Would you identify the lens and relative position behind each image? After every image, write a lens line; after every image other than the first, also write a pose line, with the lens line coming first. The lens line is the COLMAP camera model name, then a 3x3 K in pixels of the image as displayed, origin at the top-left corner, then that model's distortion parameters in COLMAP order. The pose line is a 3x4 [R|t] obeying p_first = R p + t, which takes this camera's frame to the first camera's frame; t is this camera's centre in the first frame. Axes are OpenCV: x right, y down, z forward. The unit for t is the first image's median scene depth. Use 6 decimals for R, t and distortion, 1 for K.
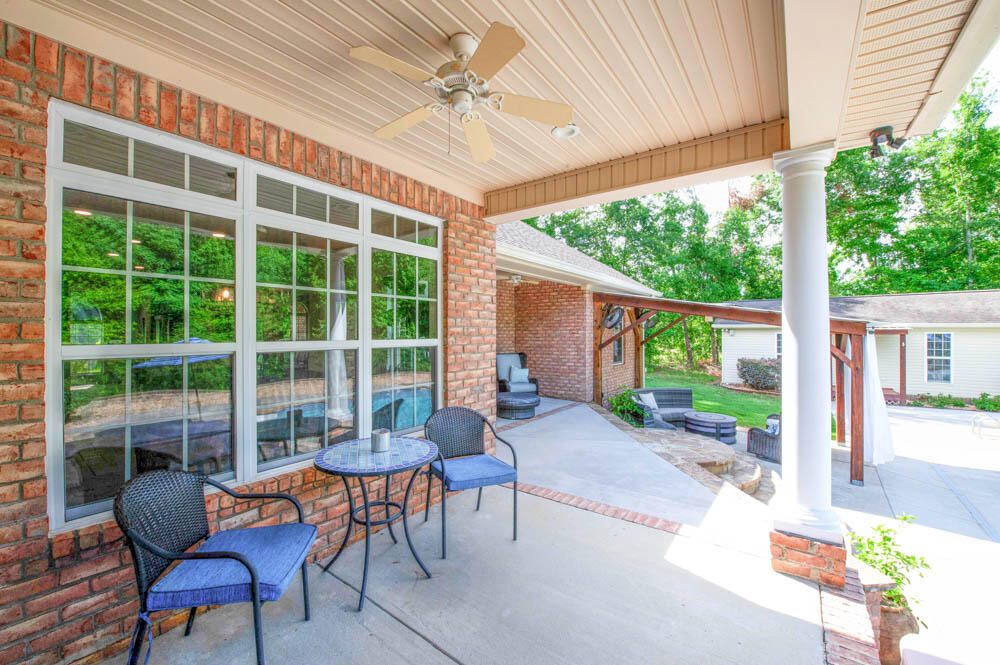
lens RADIAL K [[405.7, 0, 494.6], [0, 405.7, 328.3], [0, 0, 1]] dist [0.000109, -0.003455]
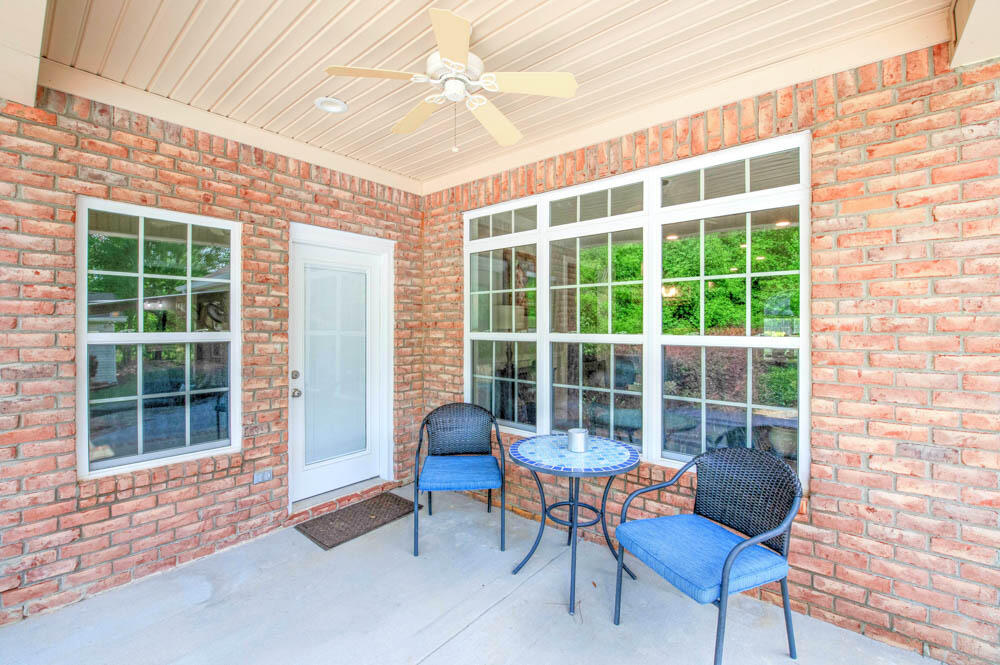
lens RADIAL K [[403.0, 0, 498.6], [0, 403.0, 329.2], [0, 0, 1]] dist [-0.019393, -0.000036]
pose [[-0.033270, 0.002950, -0.999442, 0.581481], [0.003775, 0.999989, 0.002826, 0.013587], [0.999439, -0.003678, -0.033281, 0.750073]]
